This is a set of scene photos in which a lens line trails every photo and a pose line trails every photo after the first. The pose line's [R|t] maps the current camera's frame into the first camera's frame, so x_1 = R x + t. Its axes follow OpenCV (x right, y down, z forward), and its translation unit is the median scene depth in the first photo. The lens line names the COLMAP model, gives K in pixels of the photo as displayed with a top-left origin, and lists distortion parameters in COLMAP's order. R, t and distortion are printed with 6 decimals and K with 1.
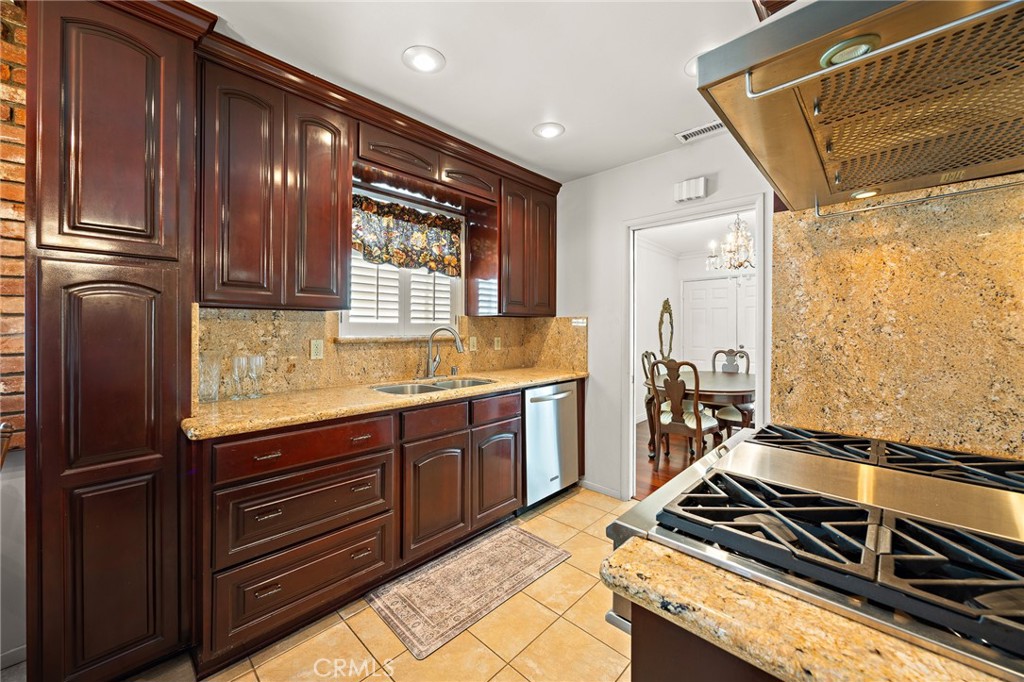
lens RADIAL K [[389.4, 0, 511.6], [0, 389.4, 327.1], [0, 0, 1]] dist [-0.001534, 0.001040]
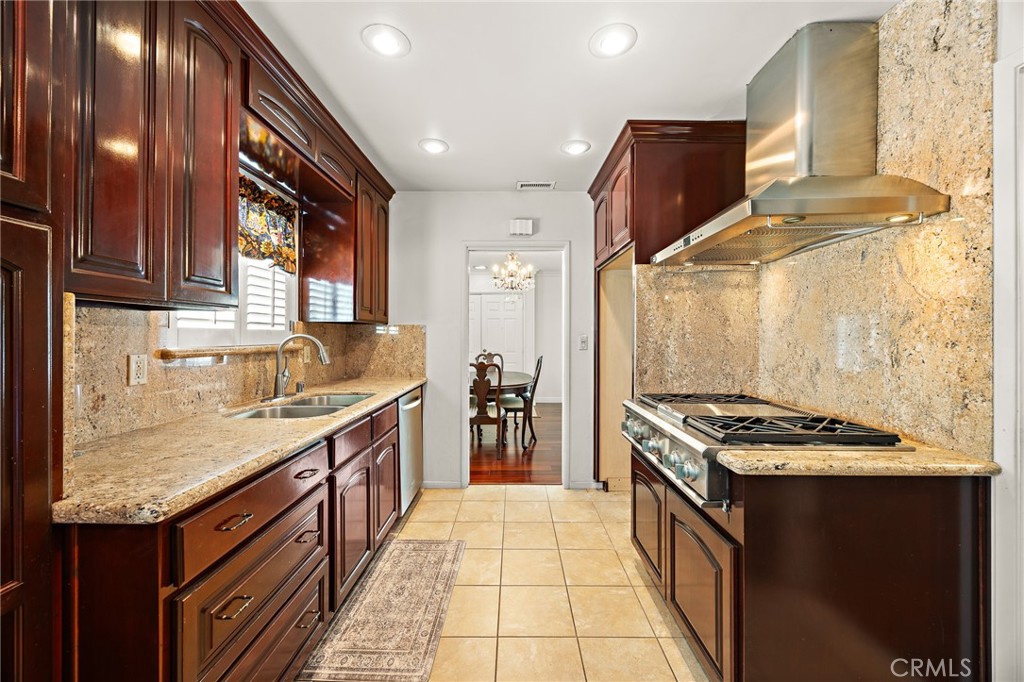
lens RADIAL K [[389.4, 0, 511.1], [0, 389.4, 334.1], [0, 0, 1]] dist [-0.001534, 0.001040]
pose [[0.729508, 0.000385, 0.683972, -0.434919], [0.000209, 1.000000, -0.000787, -0.000936], [-0.683972, 0.000717, 0.729507, 0.093265]]
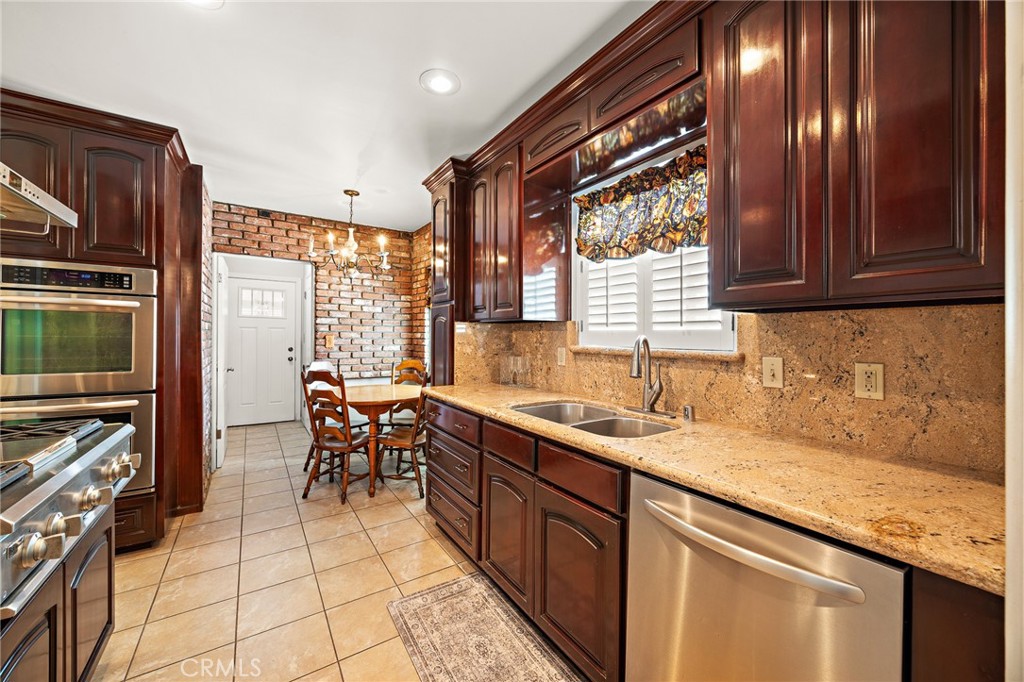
lens RADIAL K [[389.4, 0, 509.6], [0, 389.4, 334.9], [0, 0, 1]] dist [-0.001534, 0.001040]
pose [[-0.224407, -0.004343, -0.974486, 0.524188], [-0.004692, 0.999983, -0.003376, 0.001448], [0.974484, 0.003814, -0.224424, 0.976299]]
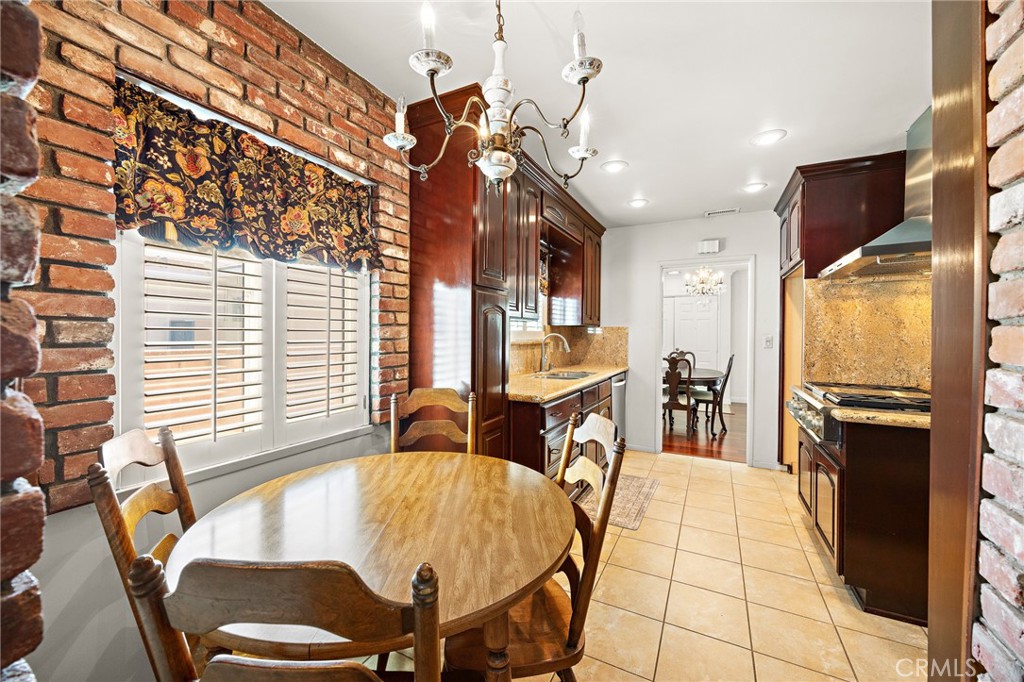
lens RADIAL K [[389.4, 0, 513.9], [0, 389.4, 336.5], [0, 0, 1]] dist [-0.001534, 0.001040]
pose [[0.960097, 0.002071, 0.279658, -0.722223], [-0.004413, 0.999960, 0.007747, -0.001199], [-0.279631, -0.008672, 0.960068, -0.281175]]
